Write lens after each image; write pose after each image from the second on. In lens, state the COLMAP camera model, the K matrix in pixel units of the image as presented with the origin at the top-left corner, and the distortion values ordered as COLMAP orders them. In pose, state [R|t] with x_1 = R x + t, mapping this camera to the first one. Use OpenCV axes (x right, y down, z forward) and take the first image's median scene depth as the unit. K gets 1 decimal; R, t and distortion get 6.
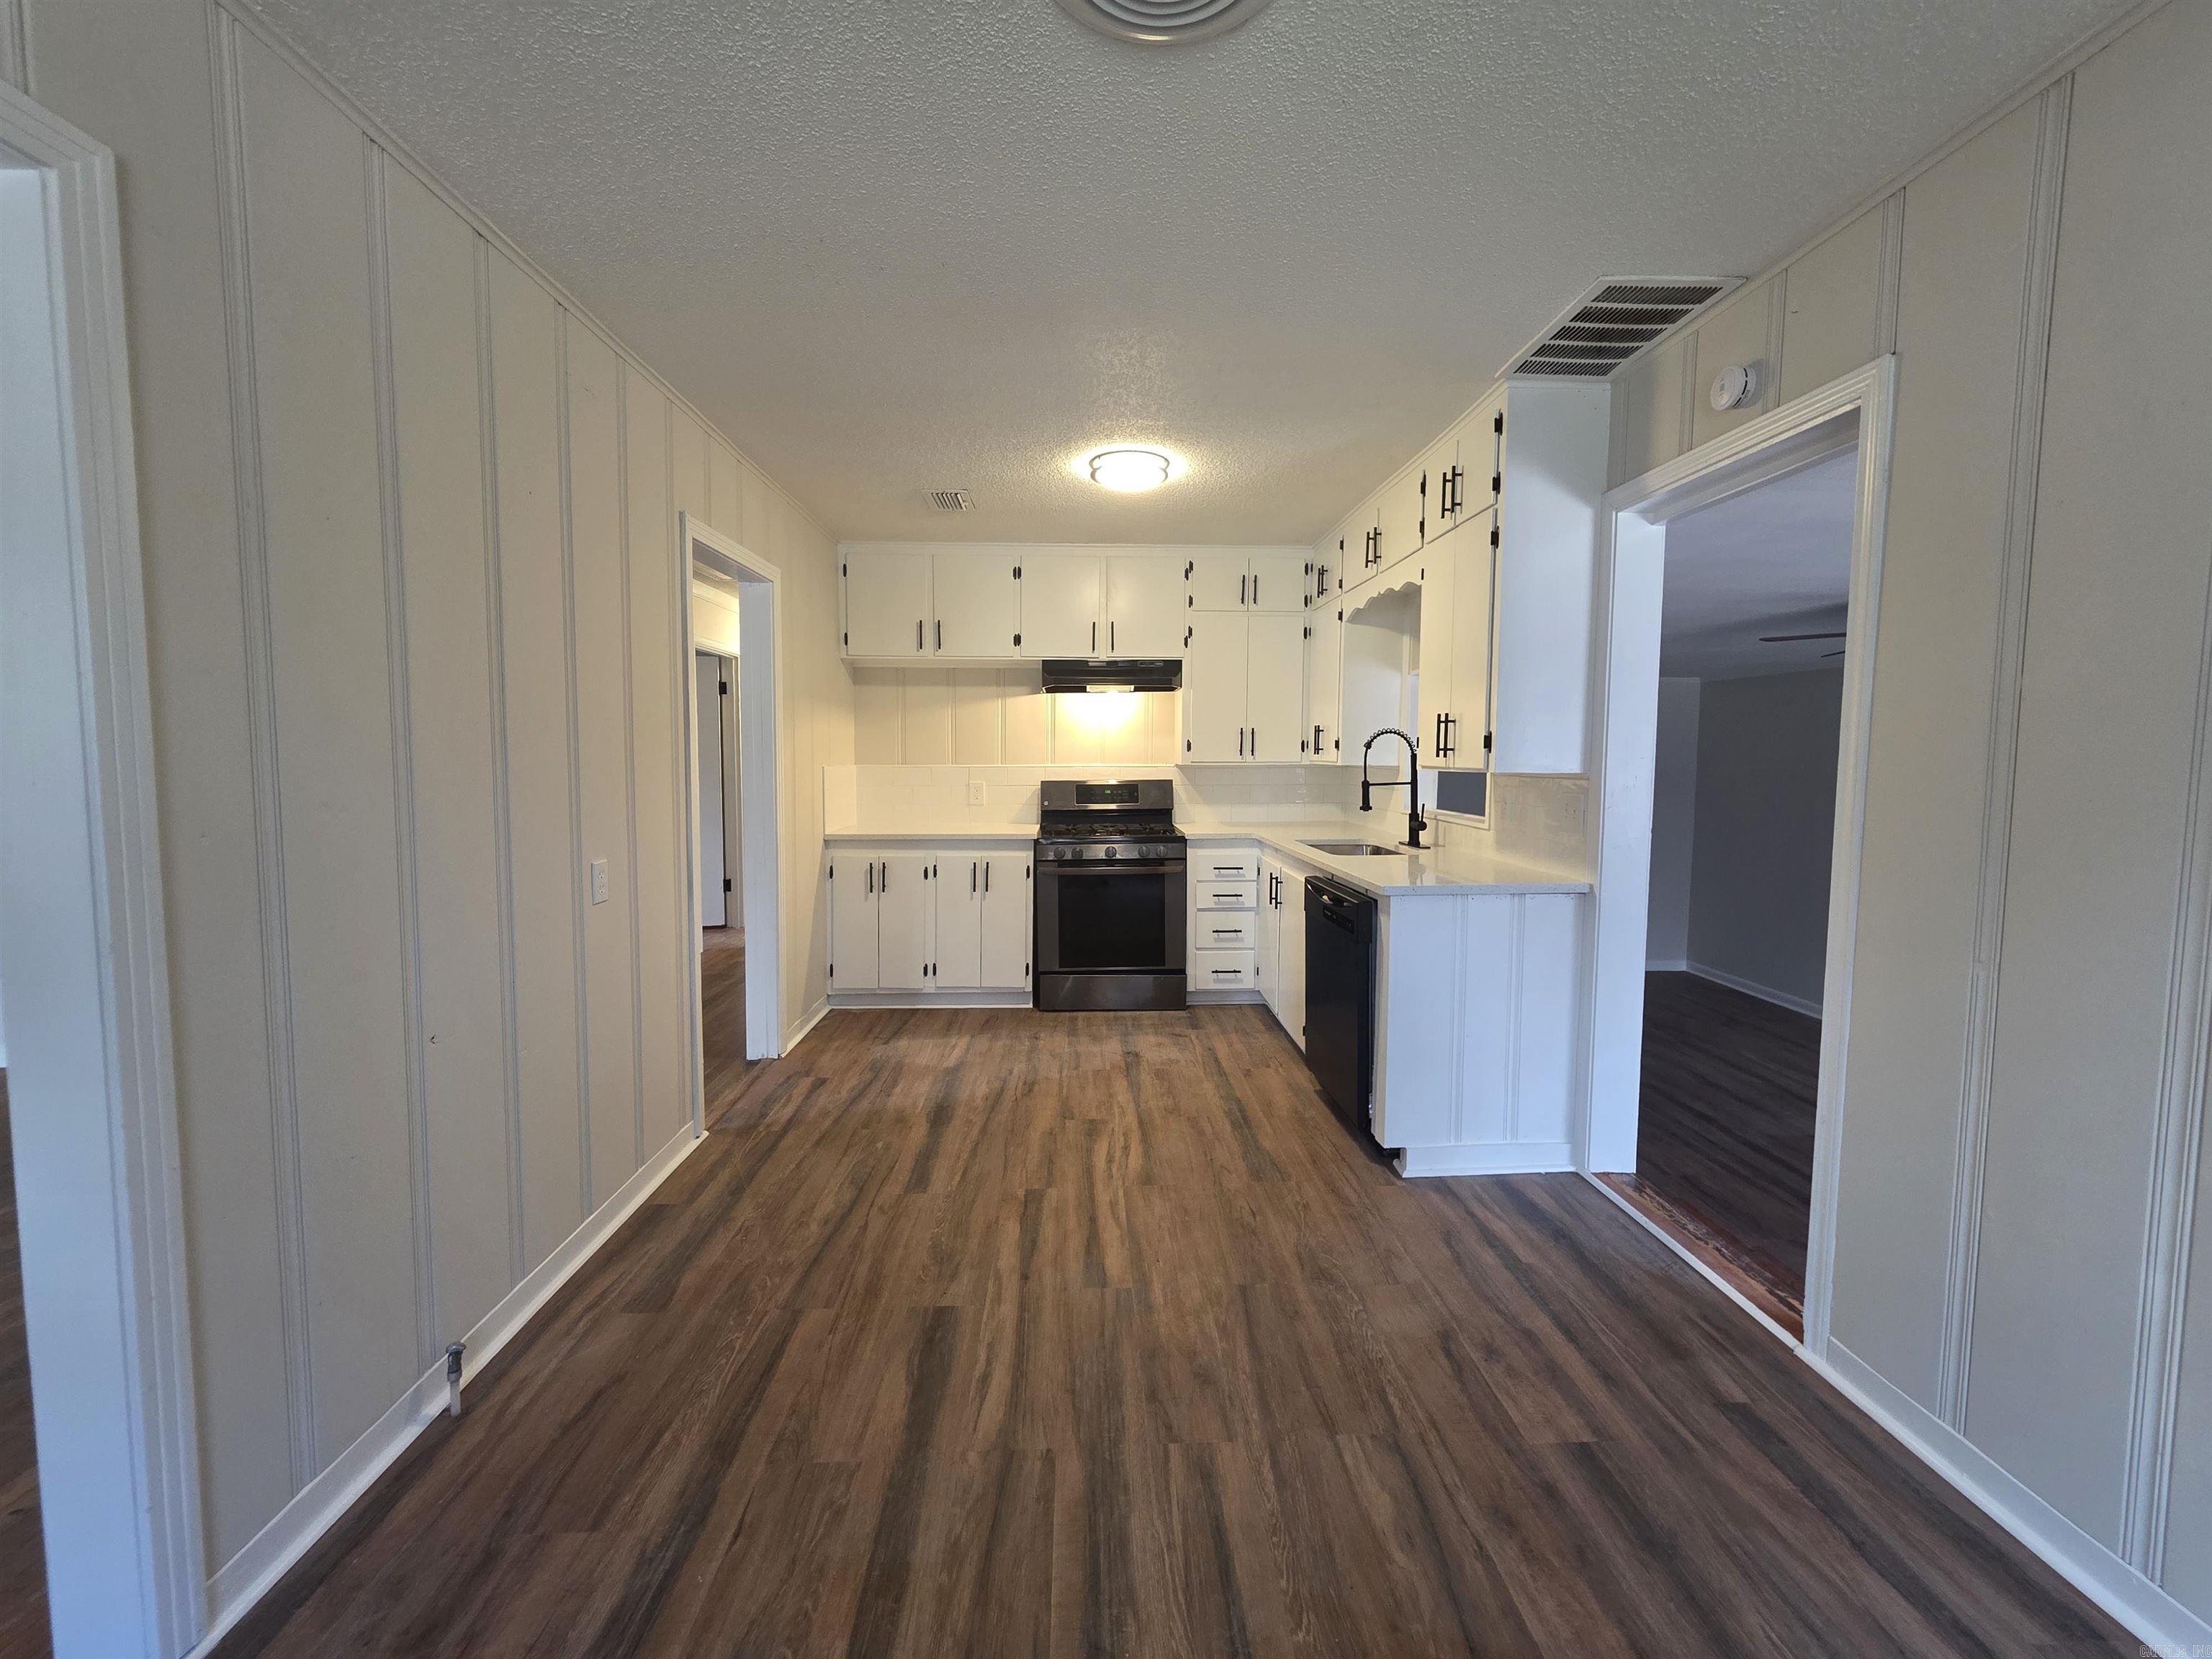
lens RADIAL K [[895.1, 0, 1106.7], [0, 895.1, 820.3], [0, 0, 1]] dist [-0.004267, -0.000370]
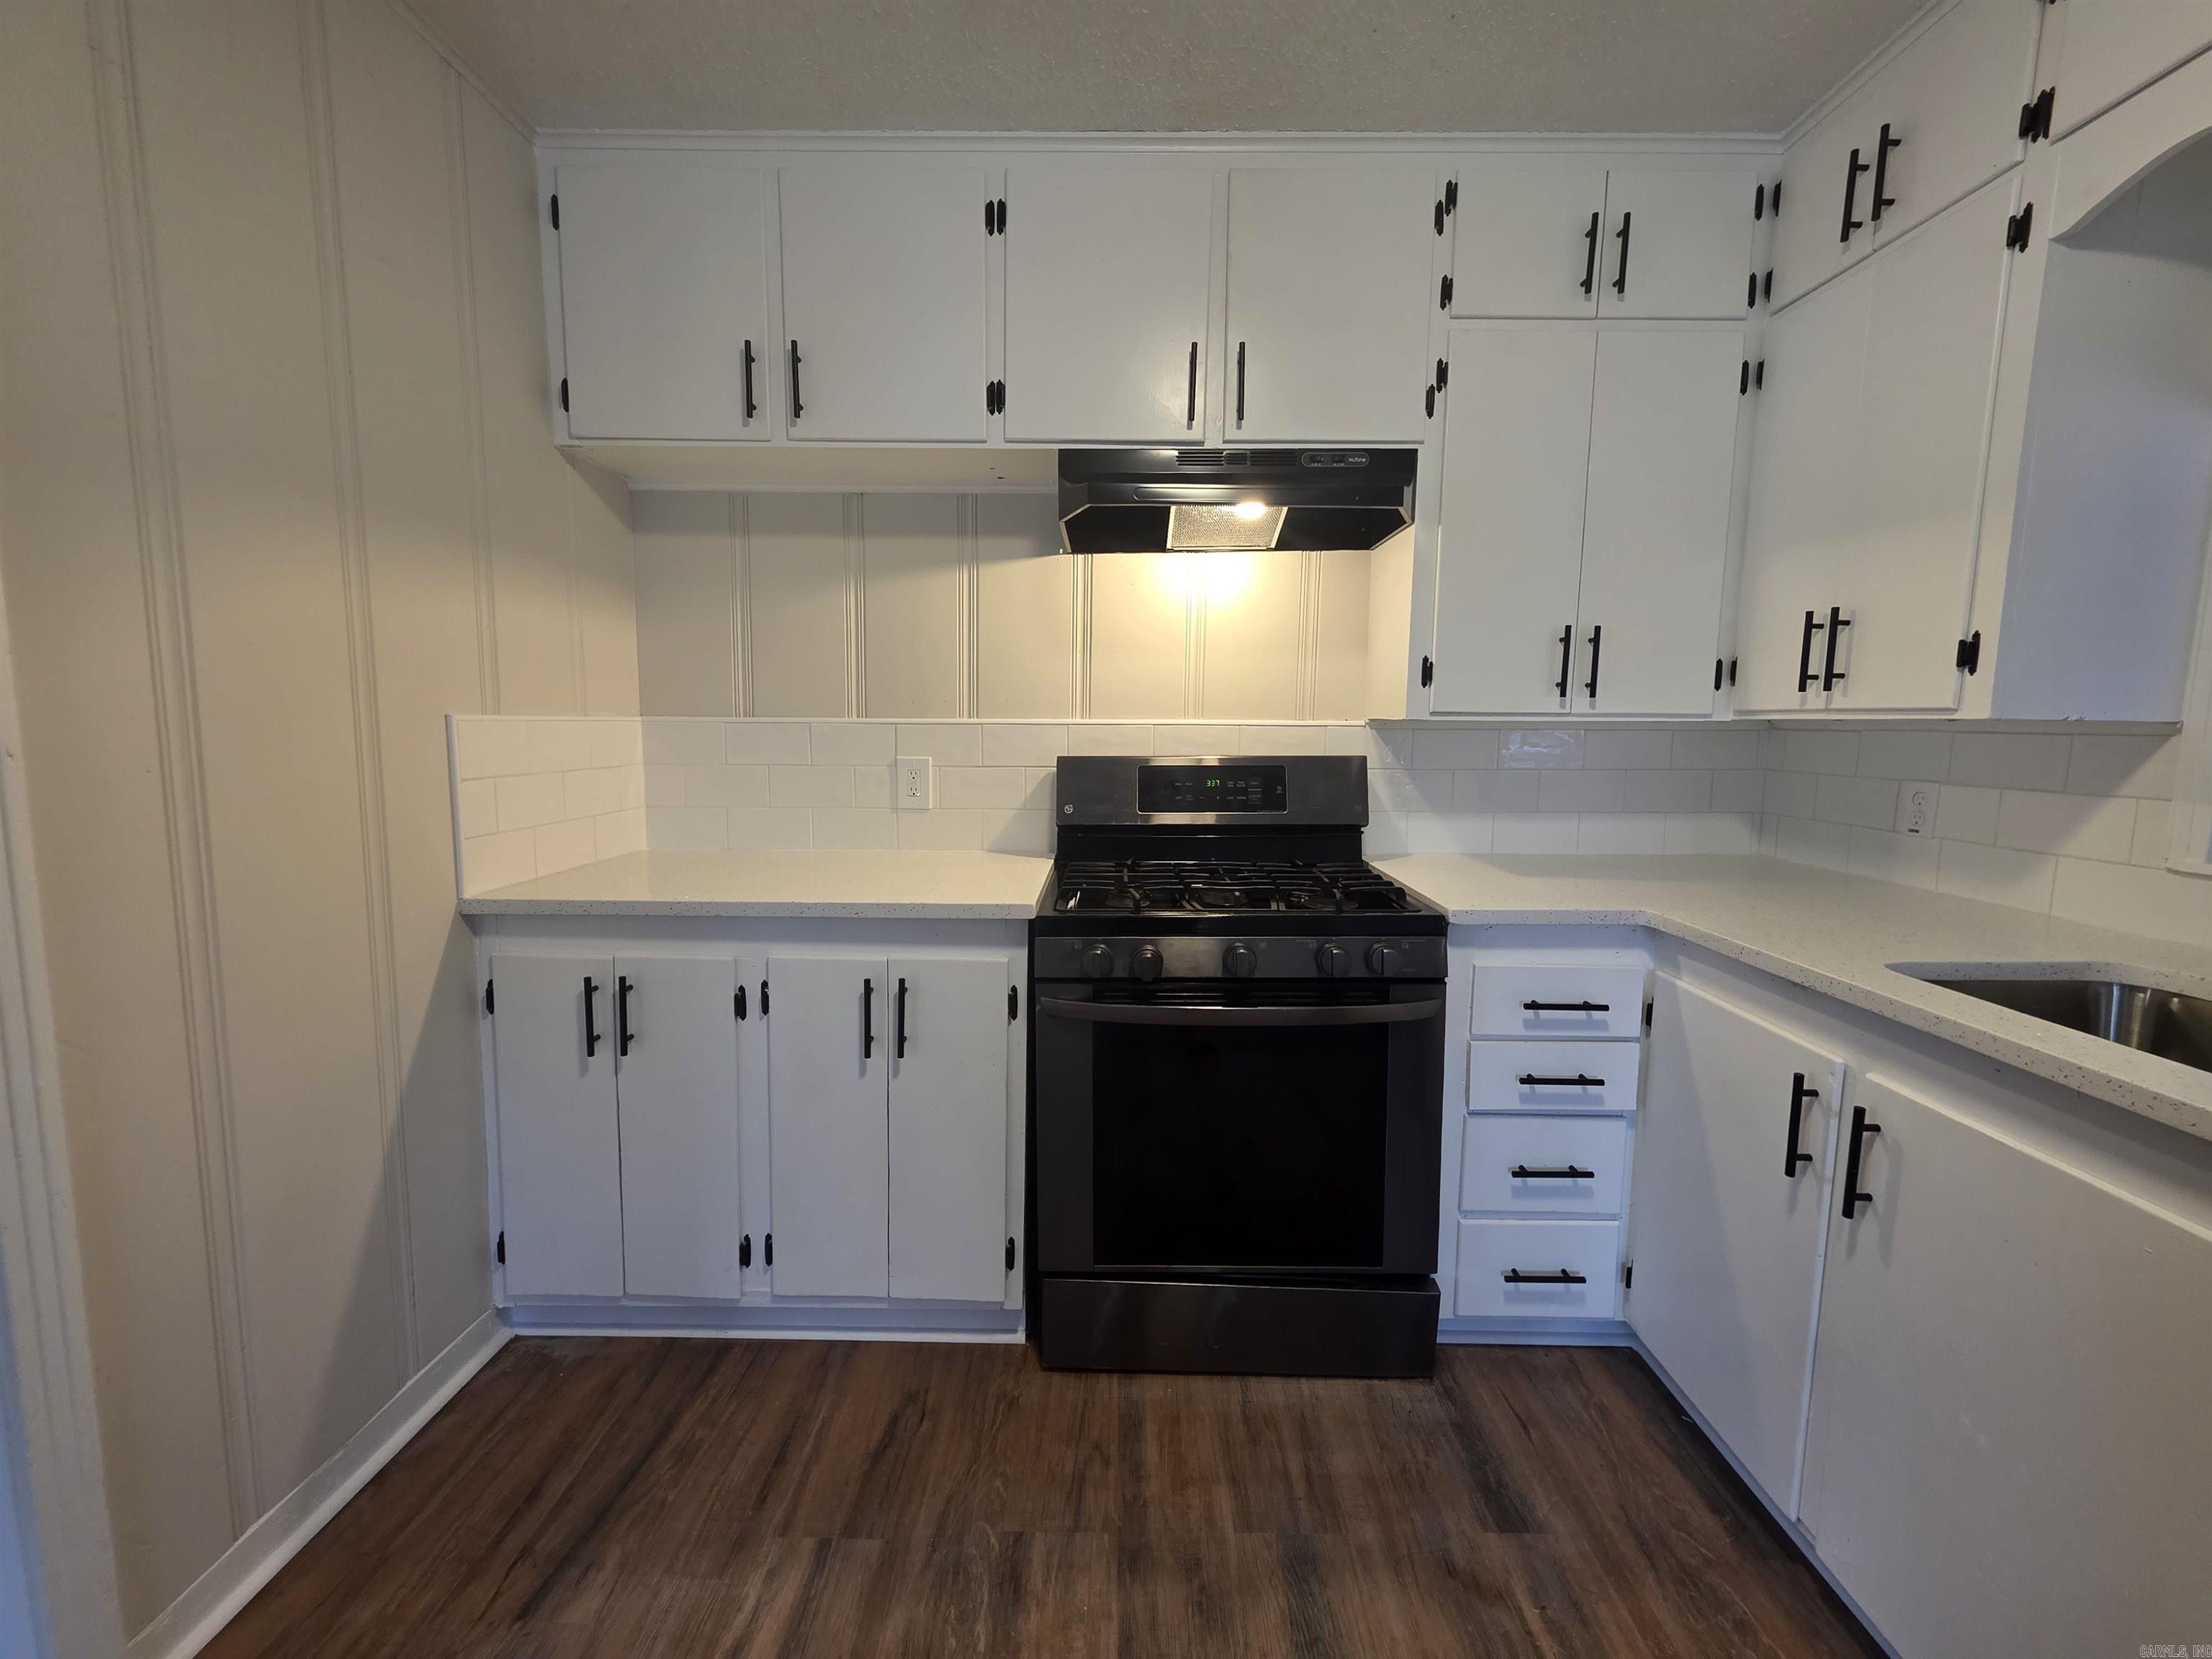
lens RADIAL K [[895.1, 0, 1108.1], [0, 895.1, 825.0], [0, 0, 1]] dist [-0.004267, -0.000370]
pose [[0.999087, 0.012798, -0.040756, -0.033946], [-0.011132, 0.999103, 0.040858, -0.031841], [0.041242, -0.040367, 0.998333, 0.629278]]
